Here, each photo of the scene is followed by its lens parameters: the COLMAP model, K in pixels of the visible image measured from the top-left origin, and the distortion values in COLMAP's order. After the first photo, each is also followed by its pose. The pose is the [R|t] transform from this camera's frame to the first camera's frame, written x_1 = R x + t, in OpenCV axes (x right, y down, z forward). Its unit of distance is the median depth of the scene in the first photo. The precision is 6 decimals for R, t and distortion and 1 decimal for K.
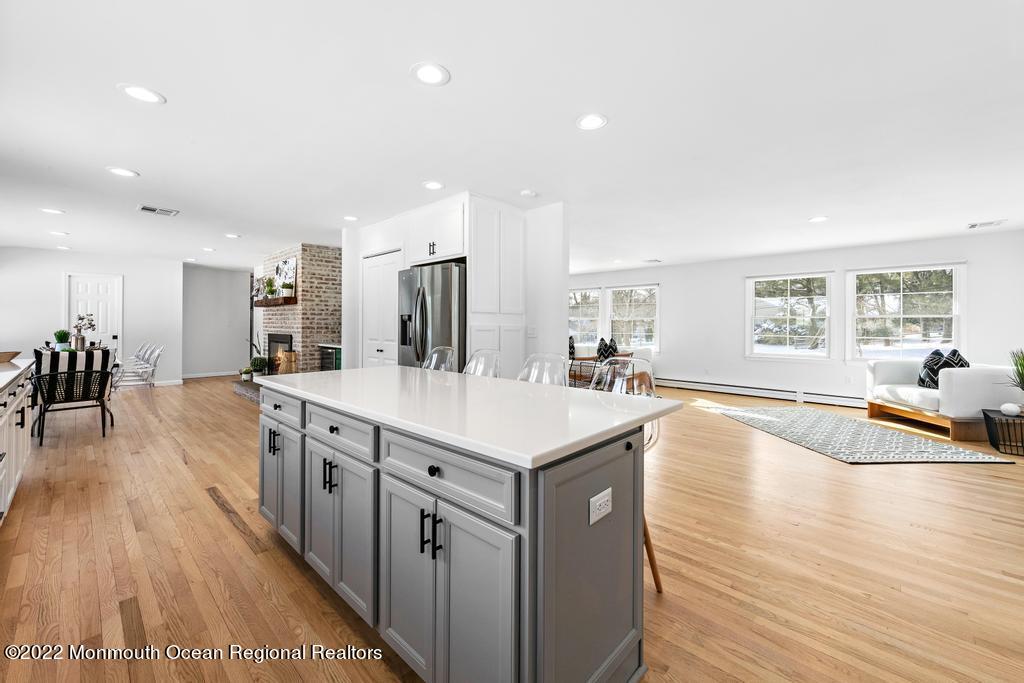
lens RADIAL K [[404.3, 0, 521.2], [0, 404.3, 323.9], [0, 0, 1]] dist [0.000128, -0.000026]
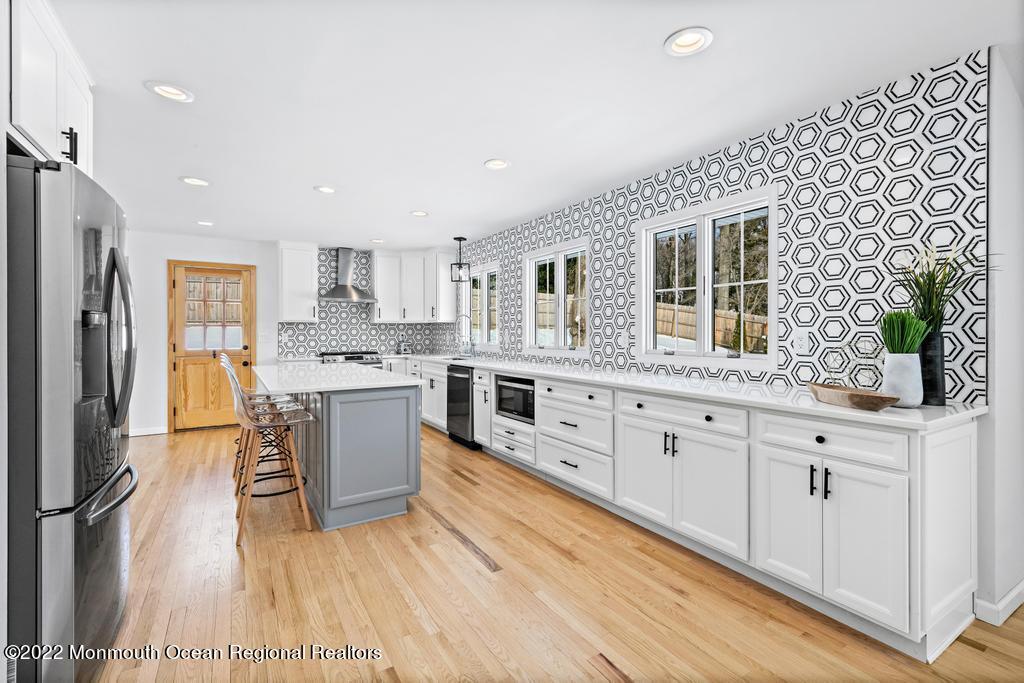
lens RADIAL K [[454.6, 0, 513.3], [0, 454.6, 333.6], [0, 0, 1]] dist [0.004242, -0.000954]
pose [[-0.961040, -0.004866, 0.276367, -0.484302], [-0.004774, 0.999988, 0.001006, -0.003612], [-0.276369, -0.000353, -0.961052, 0.839295]]
